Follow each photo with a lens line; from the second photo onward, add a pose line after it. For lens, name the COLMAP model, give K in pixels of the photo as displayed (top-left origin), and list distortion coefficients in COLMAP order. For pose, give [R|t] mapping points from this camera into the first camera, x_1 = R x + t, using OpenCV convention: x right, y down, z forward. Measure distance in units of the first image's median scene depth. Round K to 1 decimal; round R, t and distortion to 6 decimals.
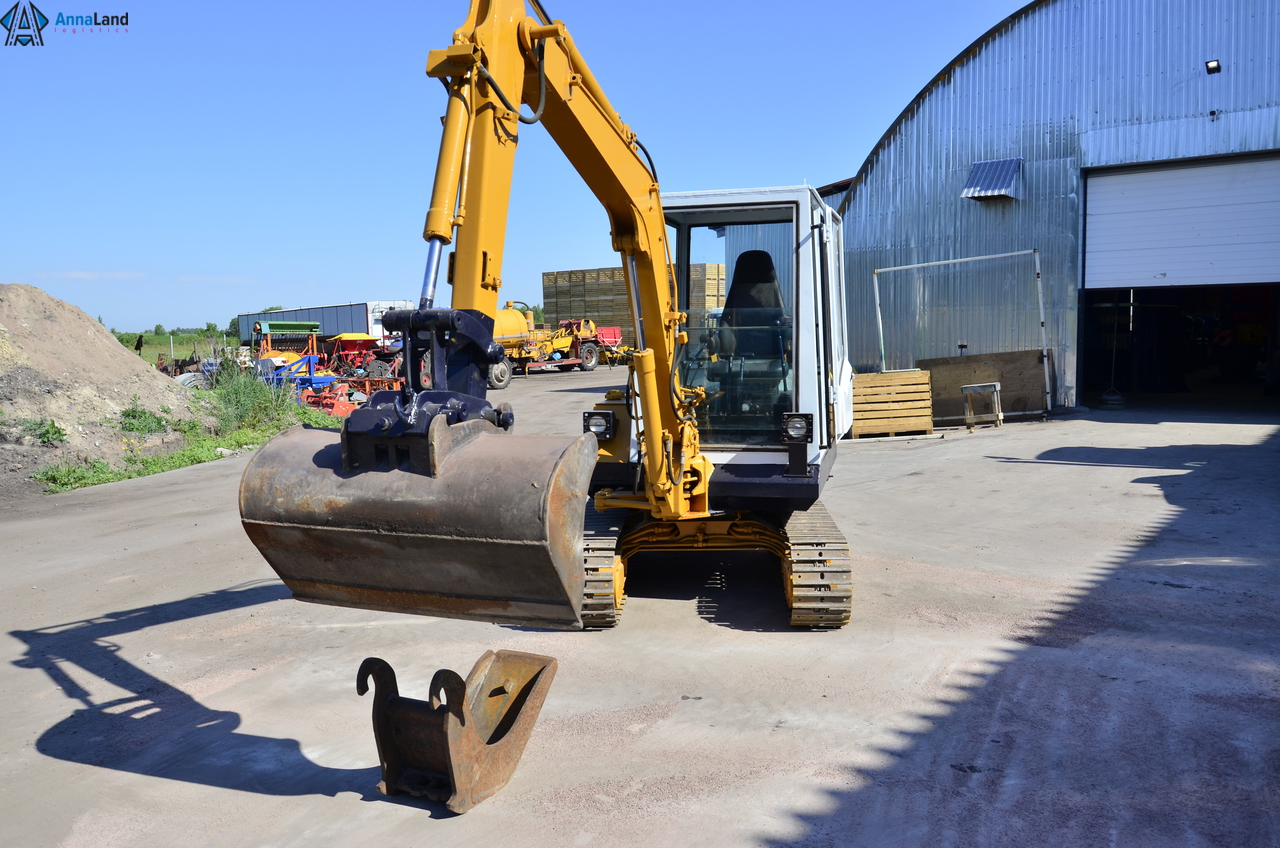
lens RADIAL K [[969.2, 0, 640.0], [0, 969.2, 424.0], [0, 0, 1]] dist [-0.052654, 0.023789]
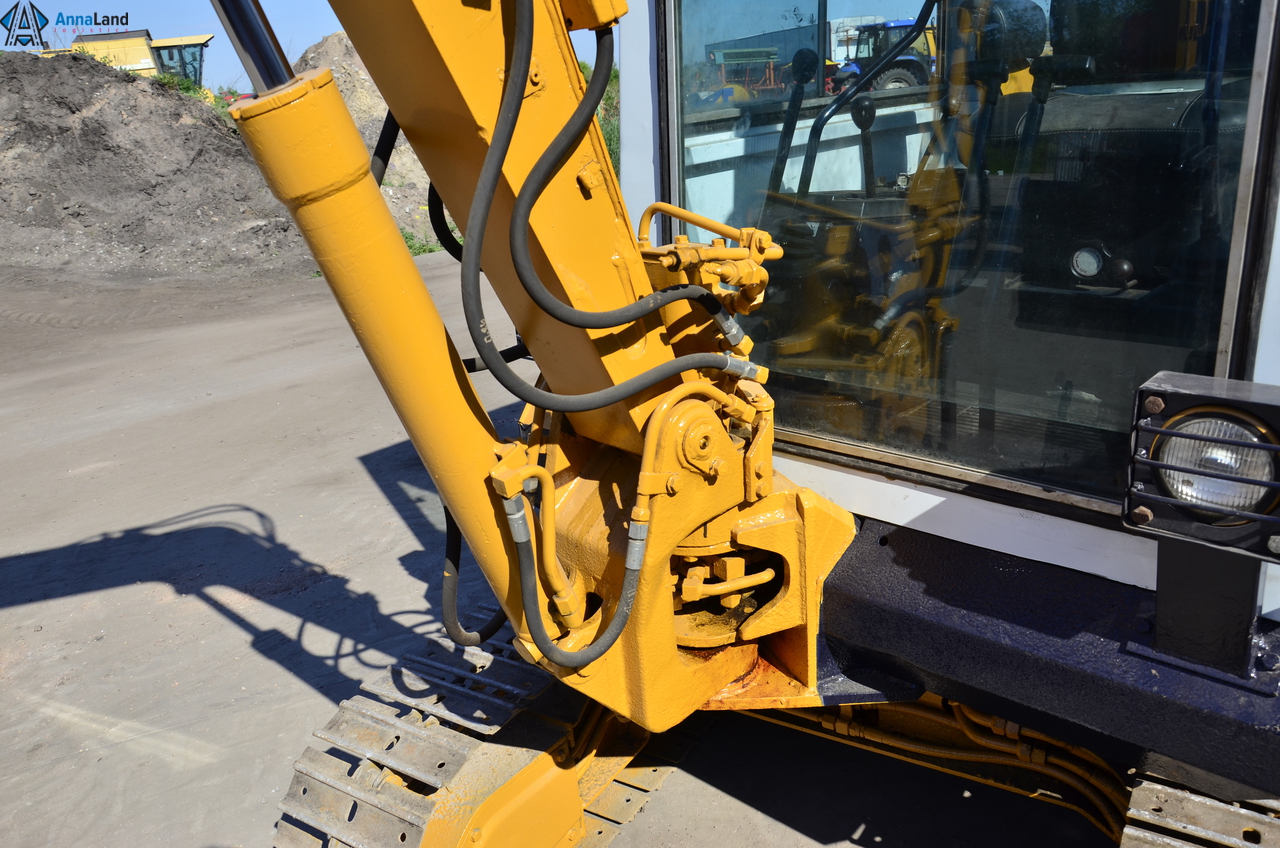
lens RADIAL K [[969.2, 0, 640.0], [0, 969.2, 424.0], [0, 0, 1]] dist [-0.052654, 0.023789]
pose [[0.879161, 0.112574, -0.463037, 0.144521], [0.016354, 0.963995, 0.265417, -0.053768], [0.476245, -0.240917, 0.845665, 0.773301]]
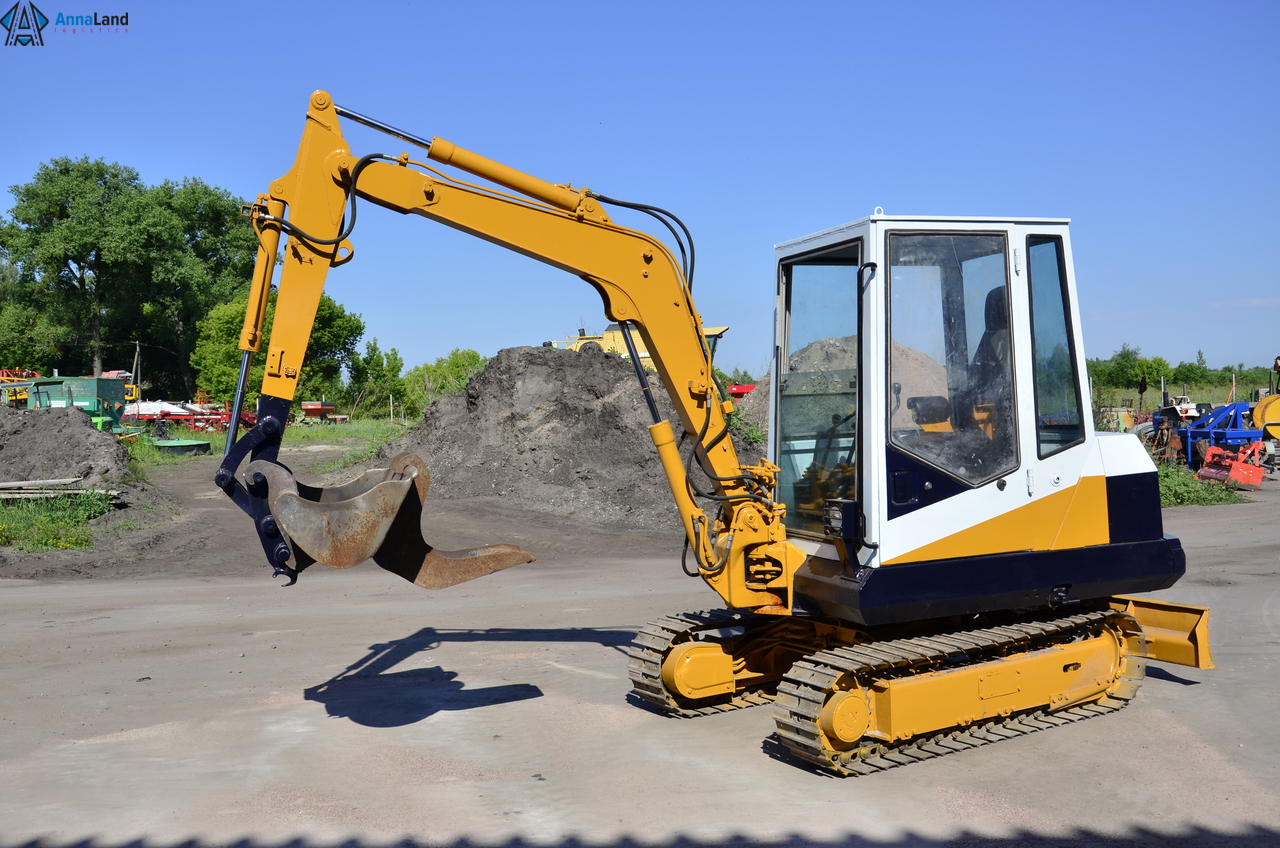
lens RADIAL K [[1186.2, 0, 640.0], [0, 1186.2, 424.0], [0, 0, 1]] dist [0.000075, -0.000624]
pose [[0.566802, 0.010881, -0.823782, 0.861161], [-0.050242, 0.998508, -0.021380, -0.044213], [0.822320, 0.053507, 0.566503, 0.293112]]
